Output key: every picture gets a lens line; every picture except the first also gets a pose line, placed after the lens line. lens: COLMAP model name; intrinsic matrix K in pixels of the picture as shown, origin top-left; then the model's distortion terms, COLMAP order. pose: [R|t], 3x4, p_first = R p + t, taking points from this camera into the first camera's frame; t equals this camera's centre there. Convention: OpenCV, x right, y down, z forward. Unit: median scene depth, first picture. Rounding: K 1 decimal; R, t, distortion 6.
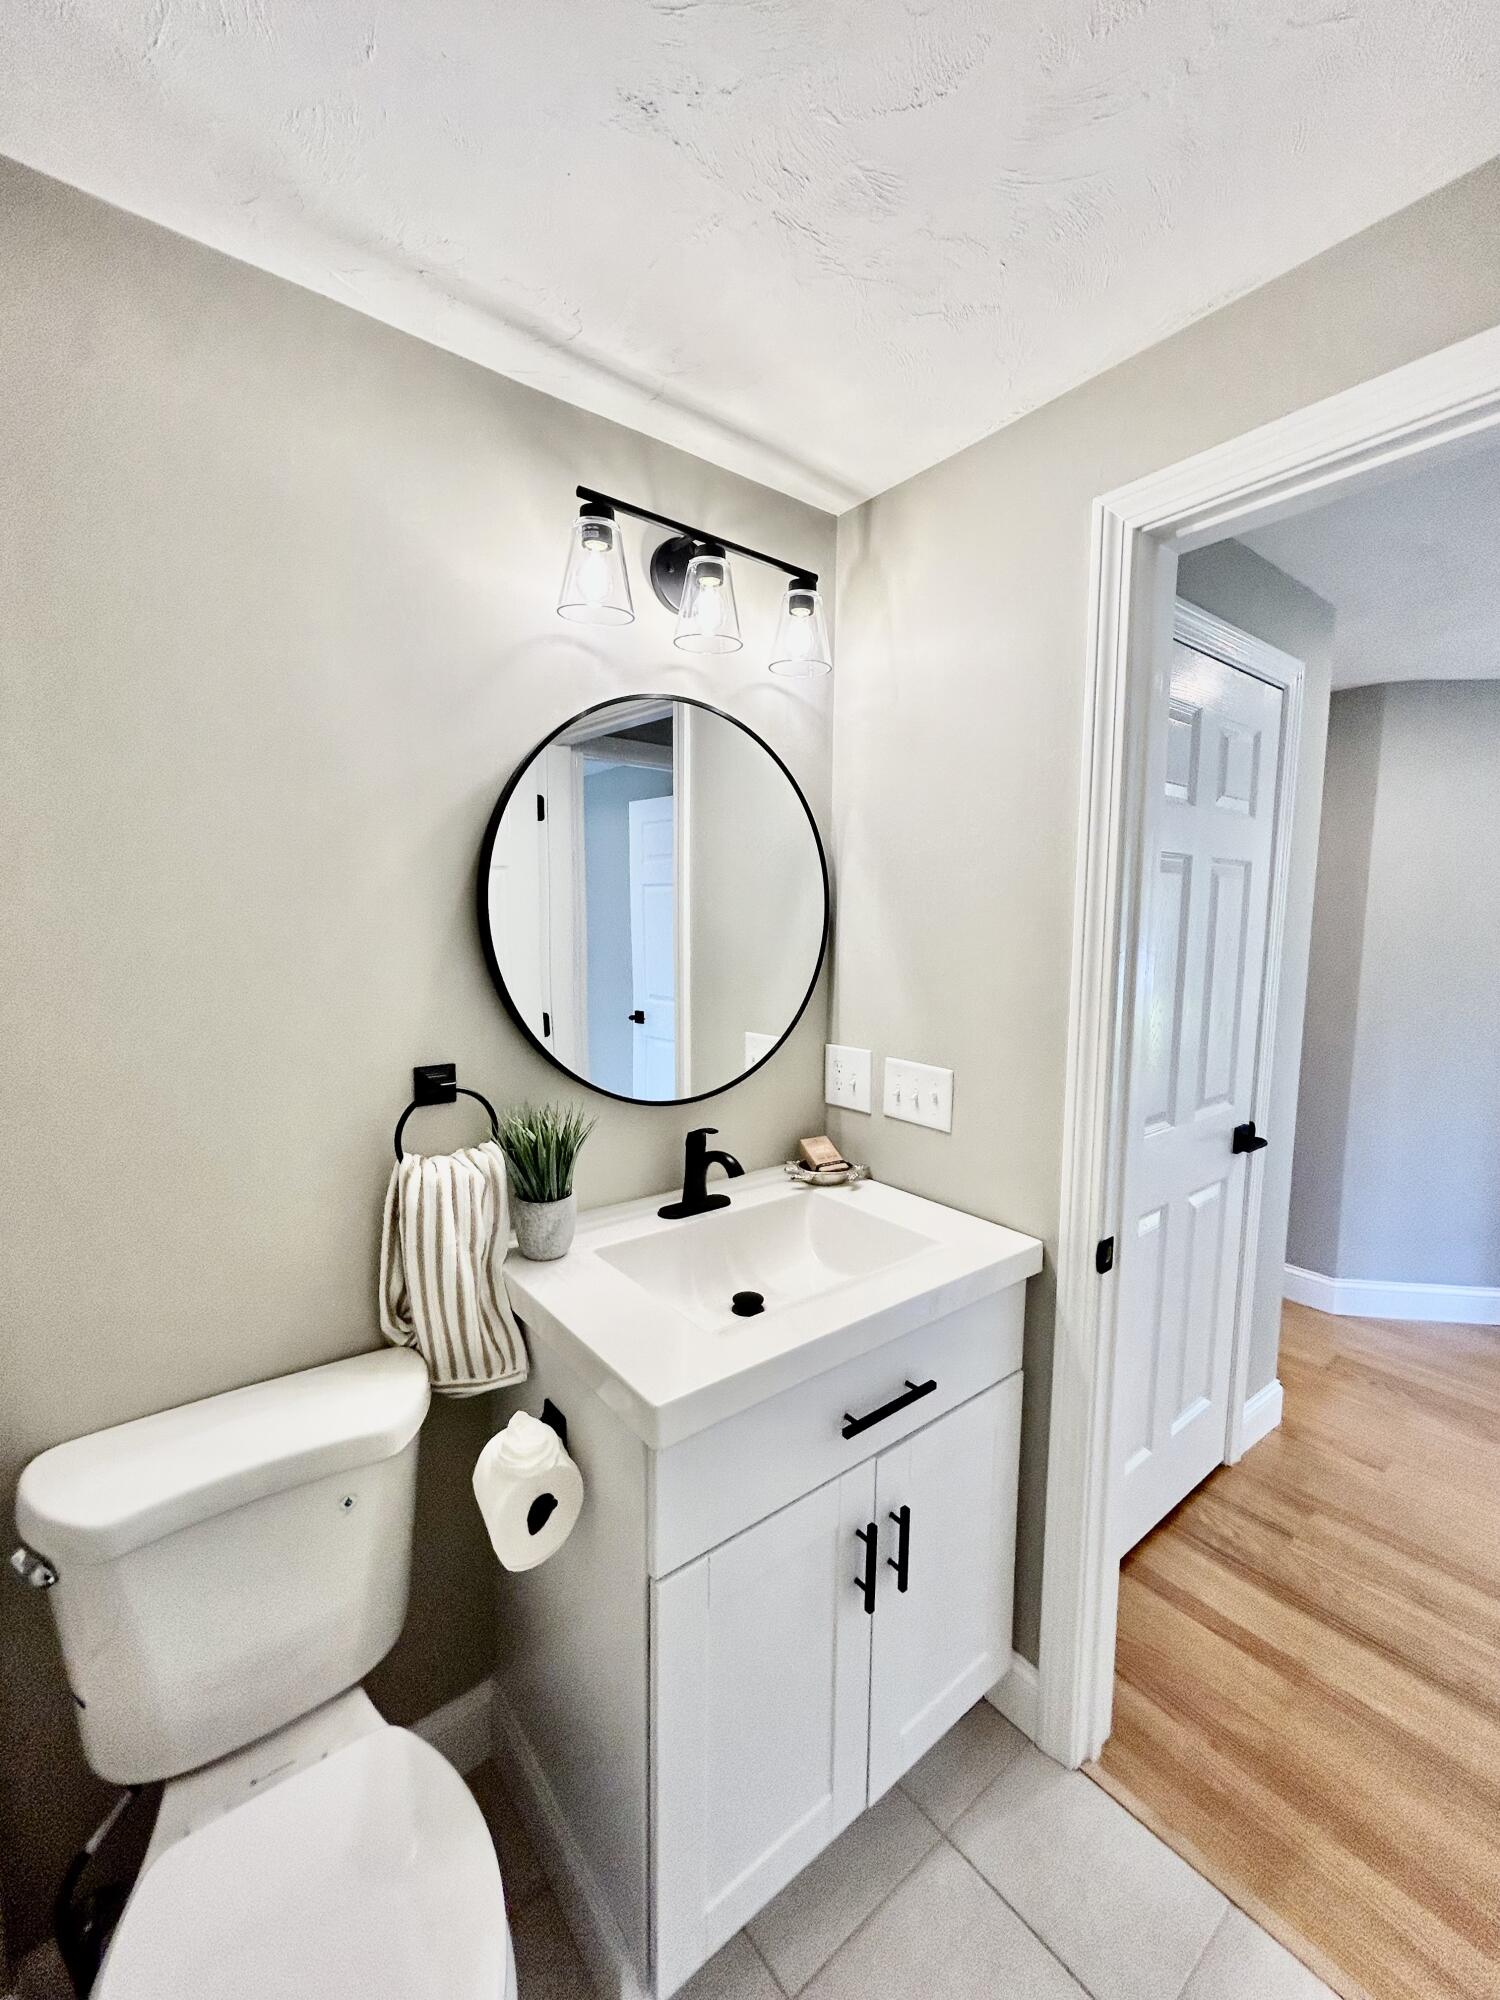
lens RADIAL K [[809.2, 0, 754.6], [0, 809.2, 996.5], [0, 0, 1]] dist [-0.000161, 0.000402]
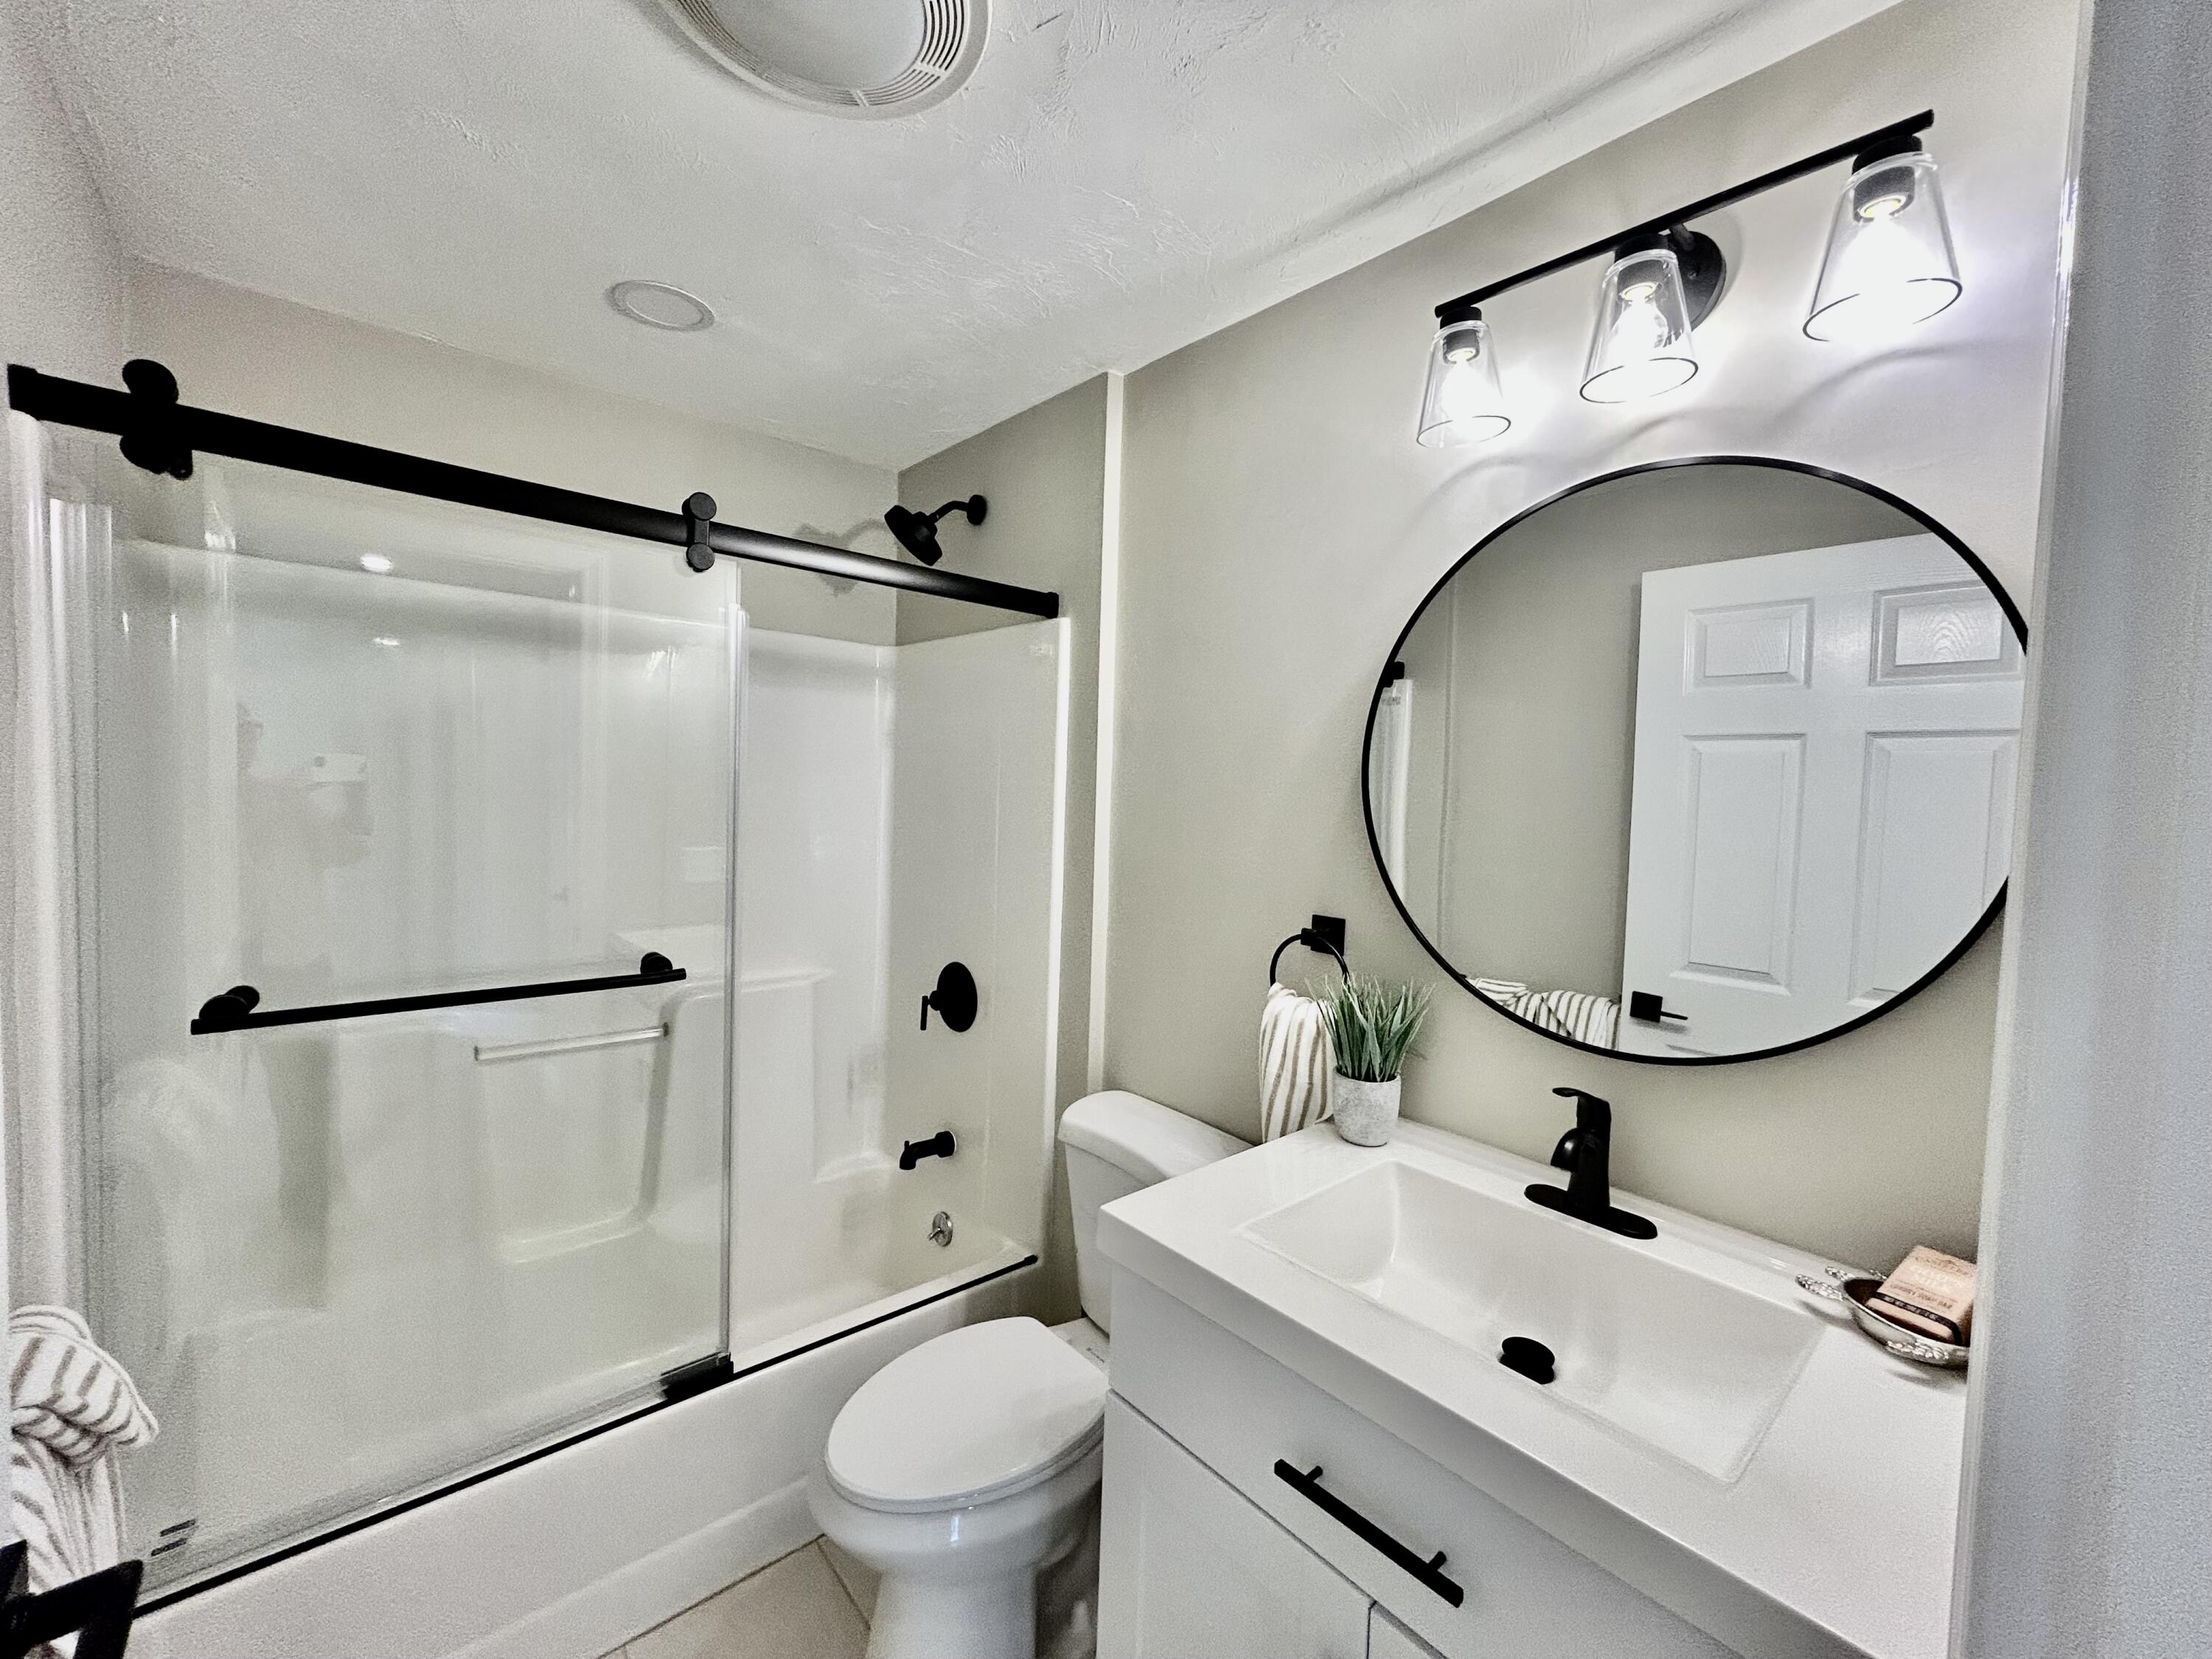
lens RADIAL K [[895.0, 0, 1095.6], [0, 895.0, 827.2], [0, 0, 1]] dist [-0.000161, 0.000402]
pose [[0.044934, 0.039516, -0.998208, 0.720580], [-0.132840, 0.990580, 0.033234, -0.028906], [0.990118, 0.131109, 0.049760, 0.584949]]
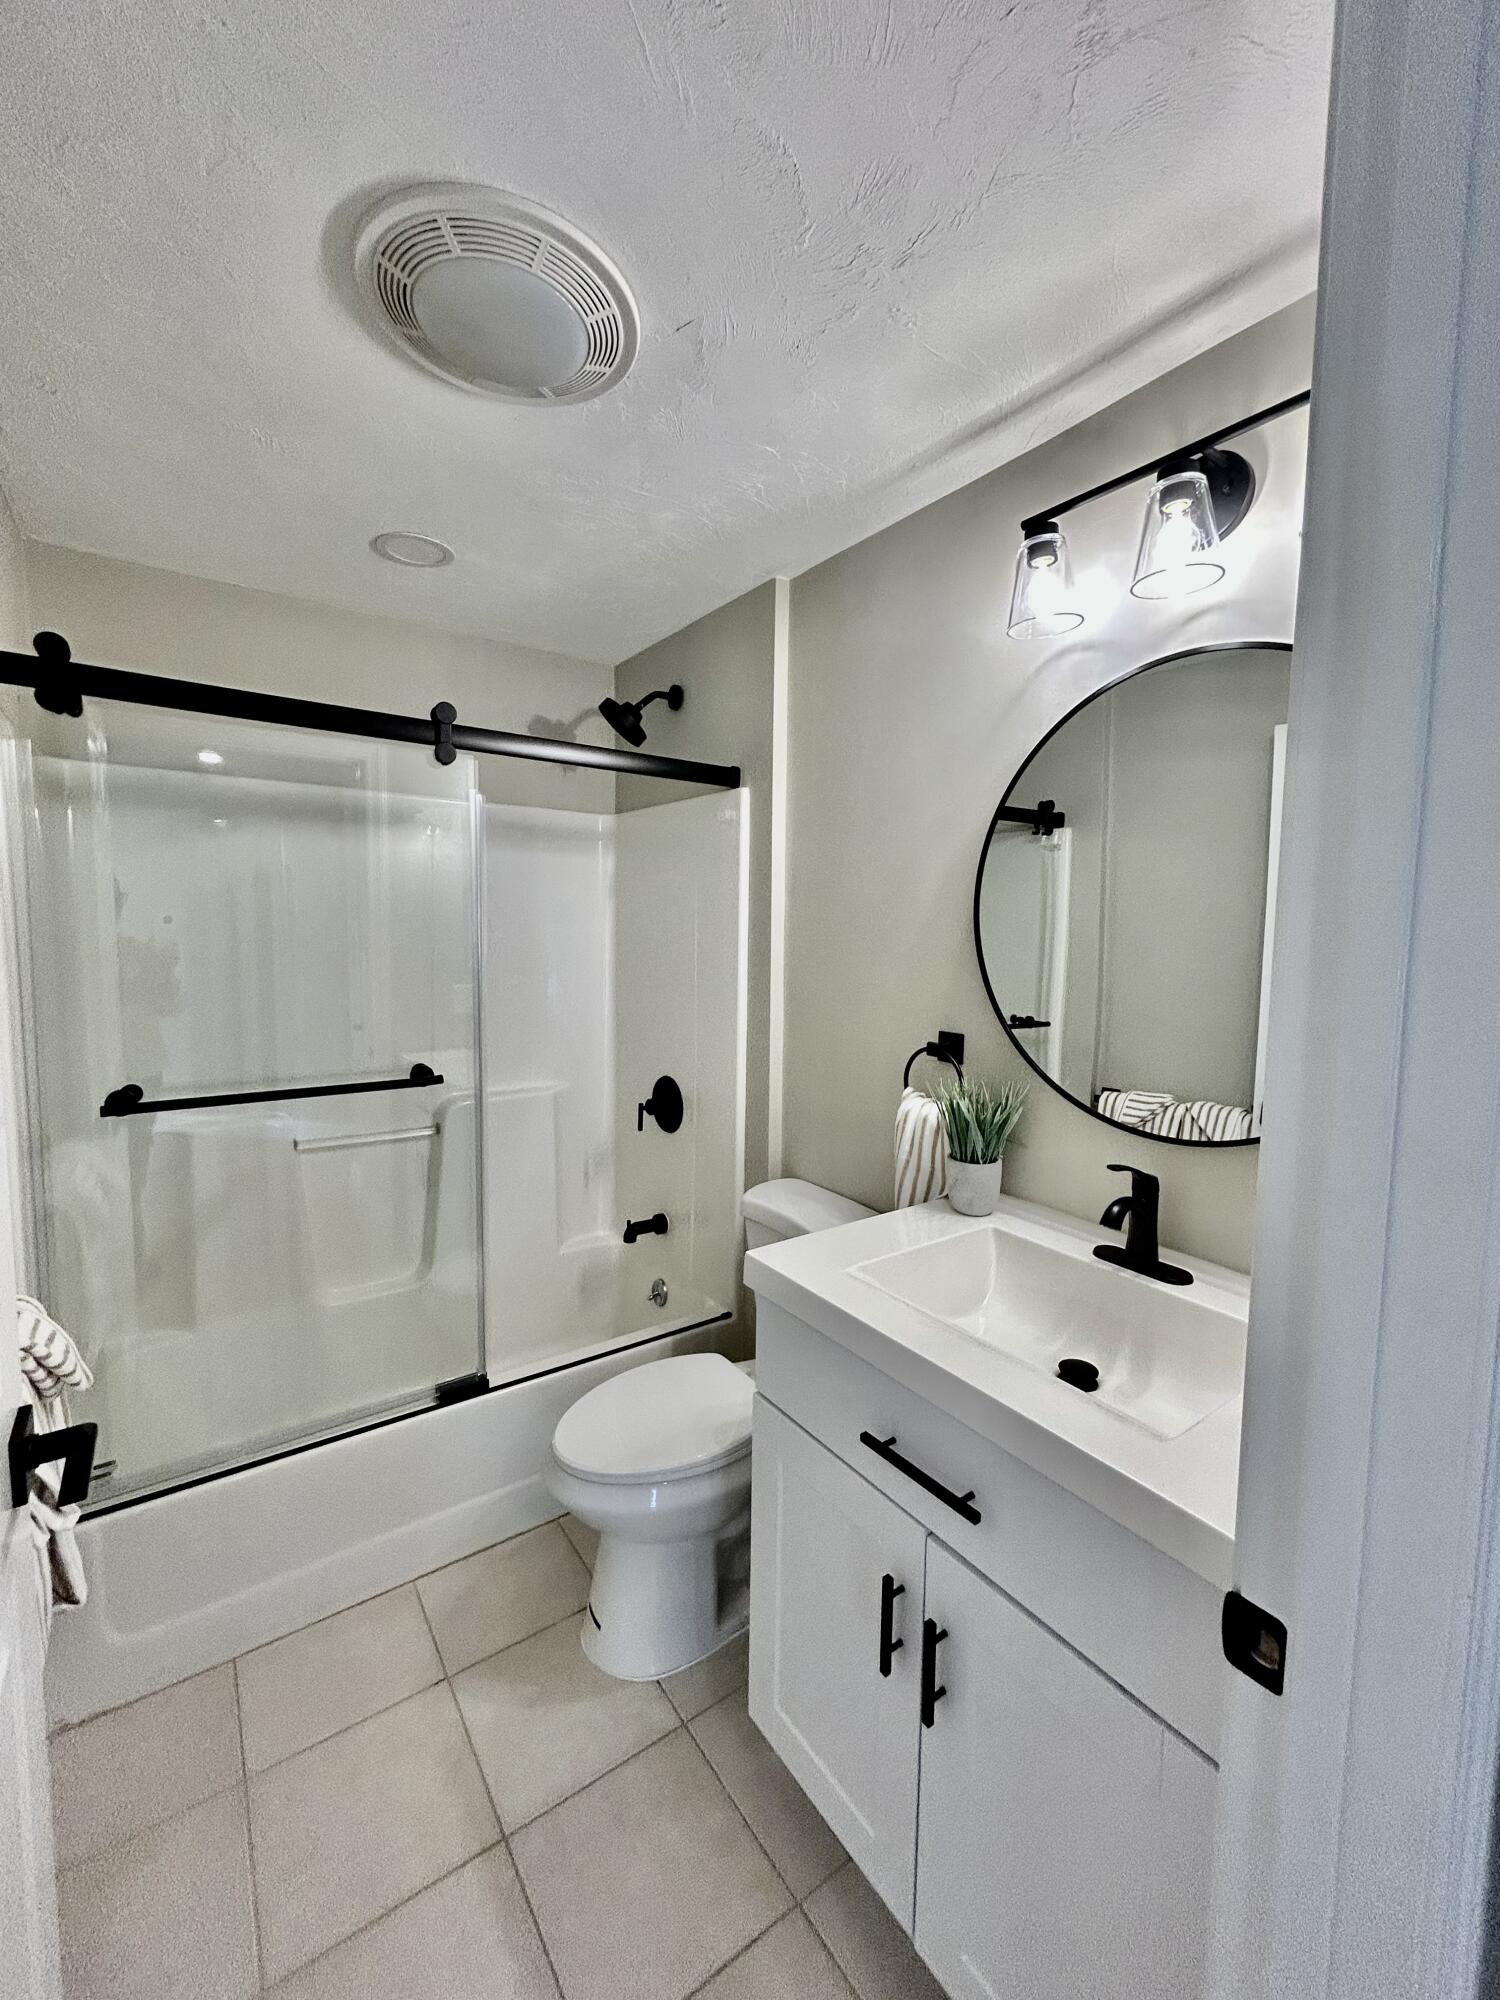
lens RADIAL K [[809.2, 0, 747.6], [0, 809.2, 994.8], [0, 0, 1]] dist [-0.000161, 0.000402]
pose [[-0.051435, 0.075153, -0.995845, 0.851932], [-0.114678, 0.990124, 0.080644, -0.038550], [0.992070, 0.118350, -0.042308, 0.681989]]
